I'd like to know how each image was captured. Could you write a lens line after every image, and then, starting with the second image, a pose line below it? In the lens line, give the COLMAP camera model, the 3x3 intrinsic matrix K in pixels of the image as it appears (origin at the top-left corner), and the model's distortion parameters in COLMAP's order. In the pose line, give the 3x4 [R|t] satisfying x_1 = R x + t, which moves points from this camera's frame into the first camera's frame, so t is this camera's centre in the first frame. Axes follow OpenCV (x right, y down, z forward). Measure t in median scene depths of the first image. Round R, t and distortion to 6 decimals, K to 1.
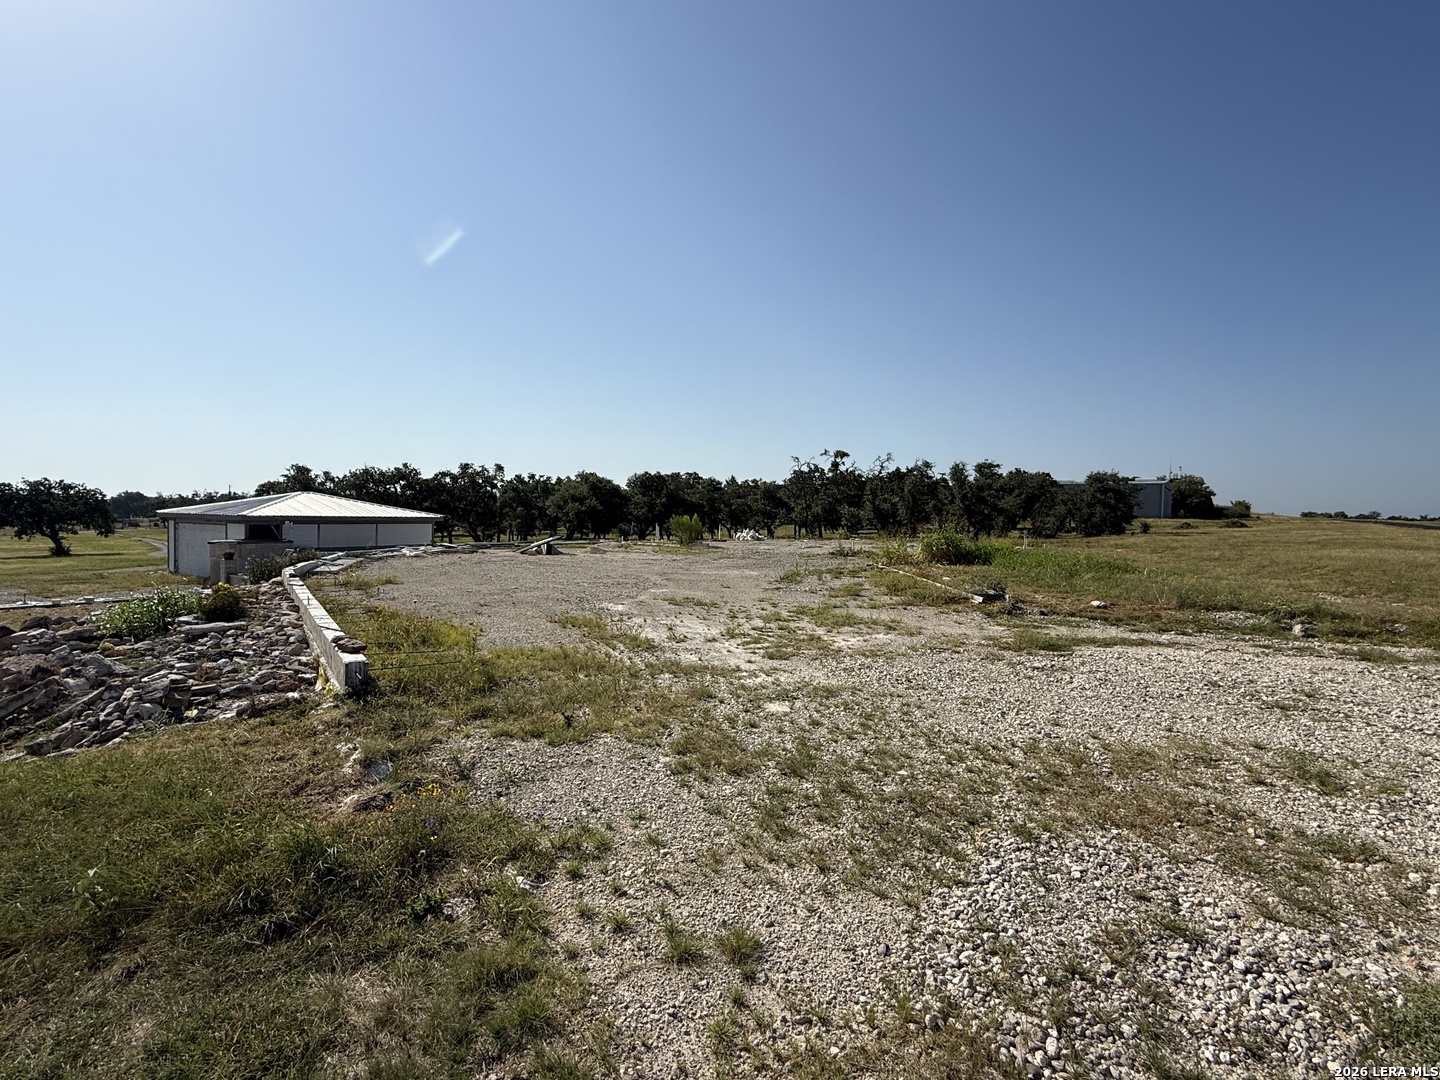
lens RADIAL K [[711.3, 0, 720.2], [0, 711.3, 534.4], [0, 0, 1]] dist [-0.003622, 0.000584]
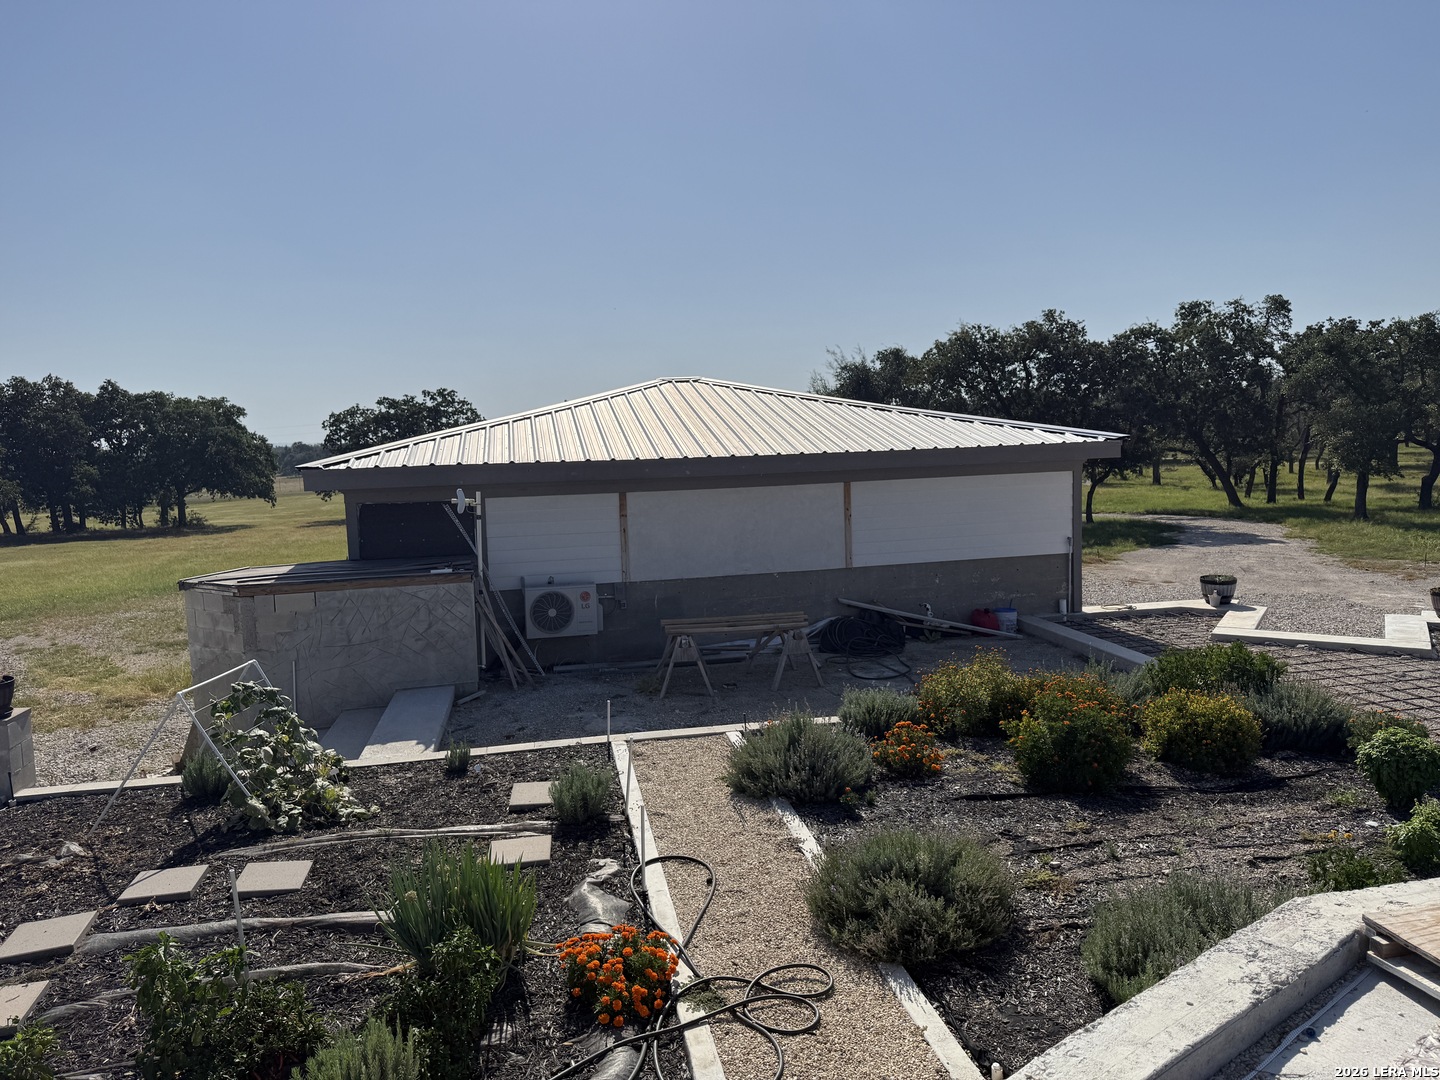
lens RADIAL K [[999.6, 0, 732.8], [0, 999.6, 528.8], [0, 0, 1]] dist [0.043384, -0.050452]
pose [[0.723468, 0.028612, -0.689765, -0.150998], [0.024509, 0.997446, 0.067081, -0.012716], [0.689923, -0.065437, 0.720919, 0.402346]]
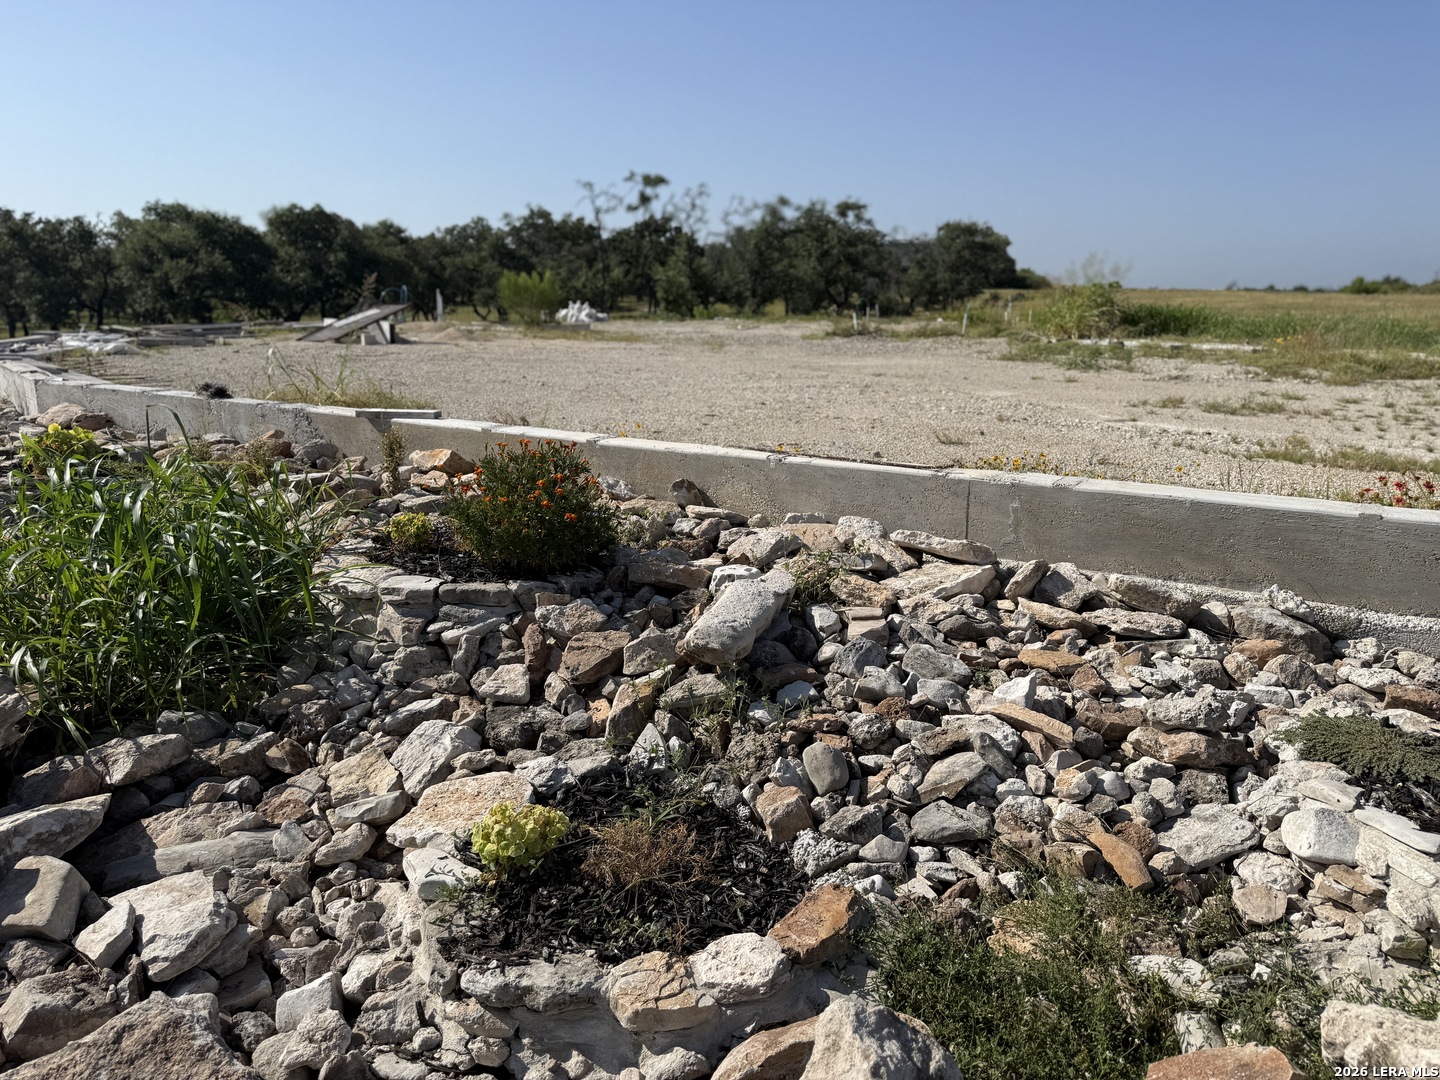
lens RADIAL K [[999.6, 0, 725.9], [0, 999.6, 542.2], [0, 0, 1]] dist [0.043384, -0.050452]
pose [[0.917342, -0.104183, 0.384227, -0.123554], [0.020482, 0.976223, 0.215801, 0.006770], [-0.397574, -0.190093, 0.897663, 0.108274]]
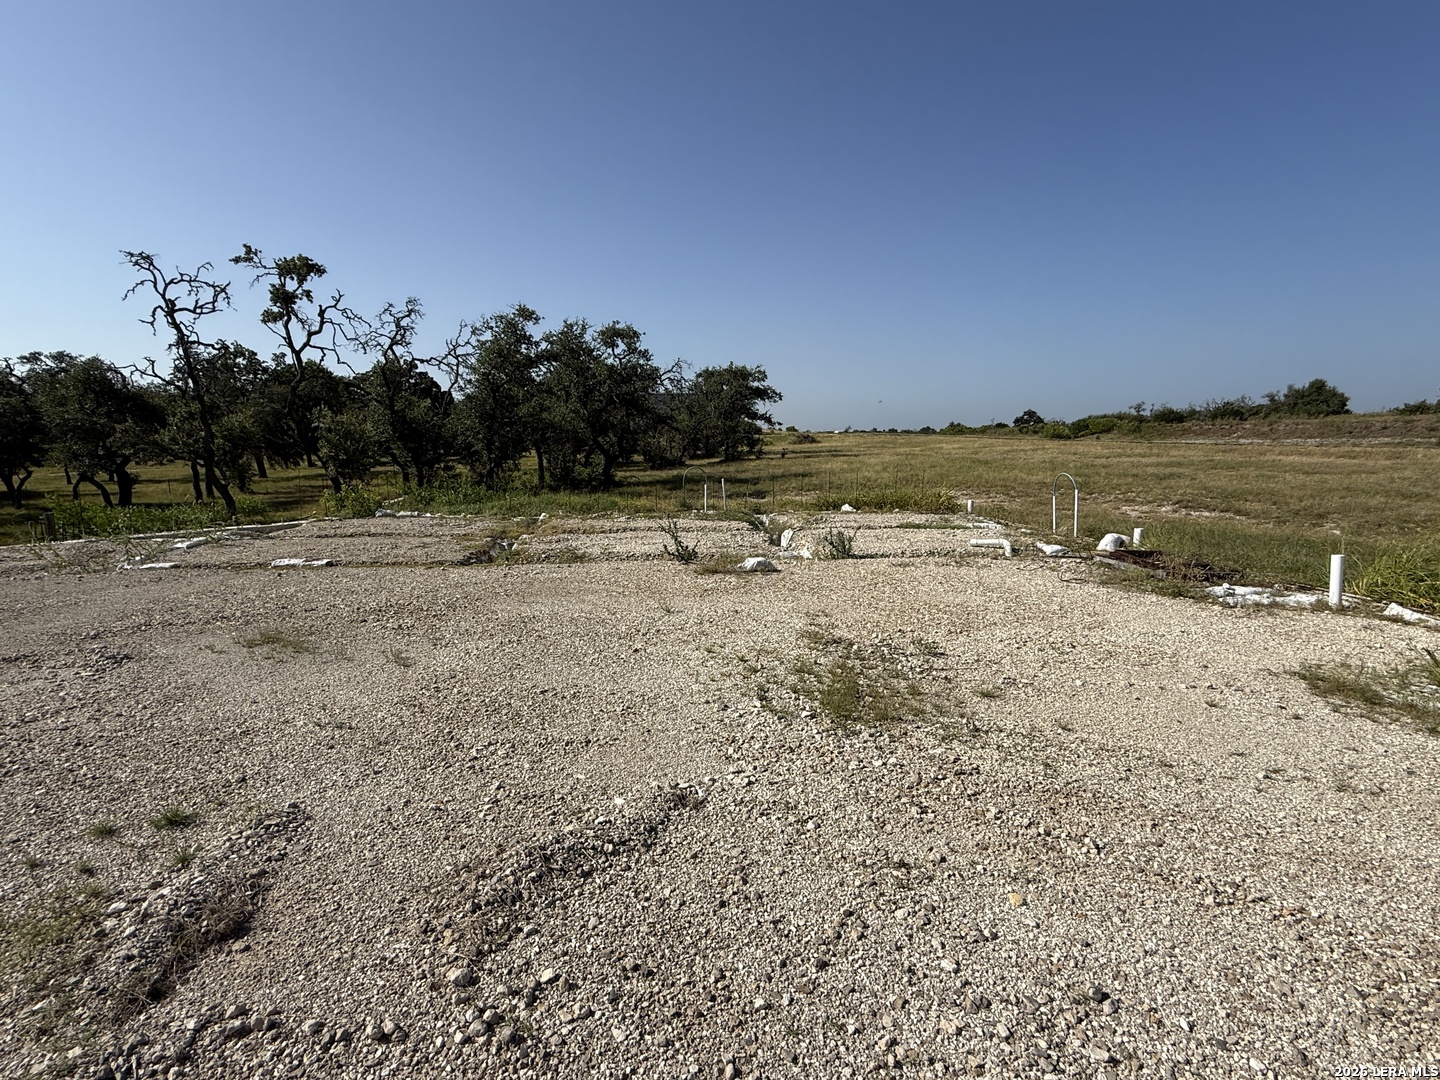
lens RADIAL K [[711.3, 0, 716.0], [0, 711.3, 540.6], [0, 0, 1]] dist [-0.003622, 0.000584]
pose [[0.760623, -0.110287, 0.639757, 0.071834], [0.030803, 0.990486, 0.134125, -0.012959], [-0.648462, -0.082312, 0.756784, 0.490650]]
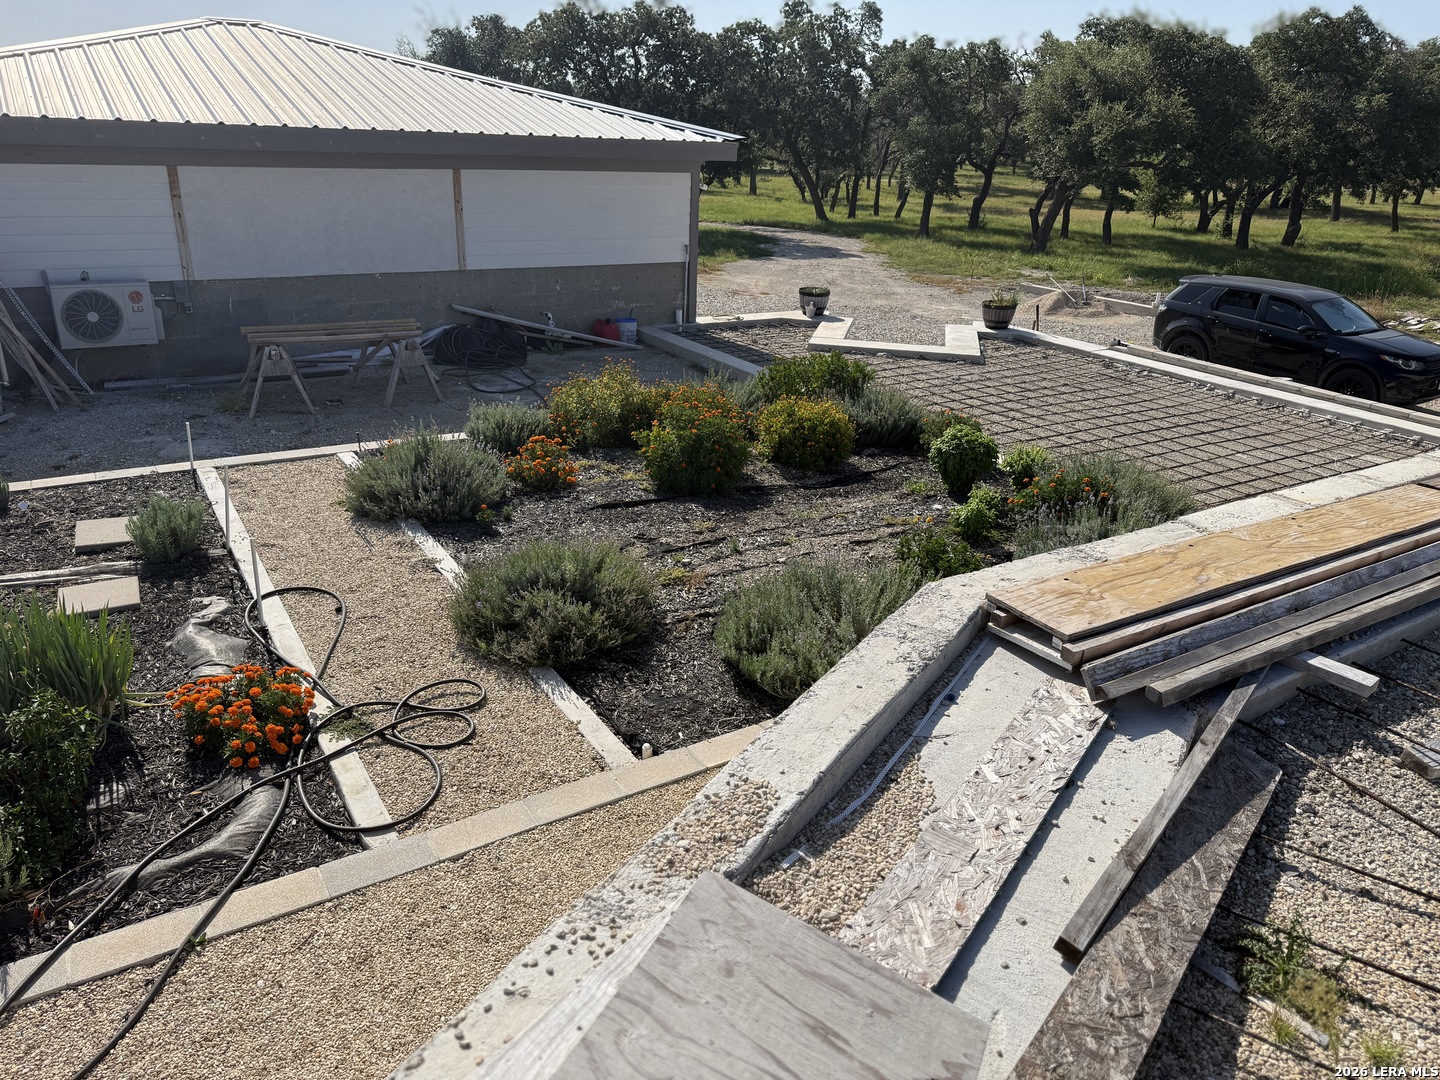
lens RADIAL K [[999.6, 0, 720.8], [0, 999.6, 541.0], [0, 0, 1]] dist [0.043384, -0.050452]
pose [[0.923811, 0.168834, -0.343610, -0.156051], [-0.038551, 0.933970, 0.355265, -0.011925], [0.380903, -0.314951, 0.869321, 0.404315]]
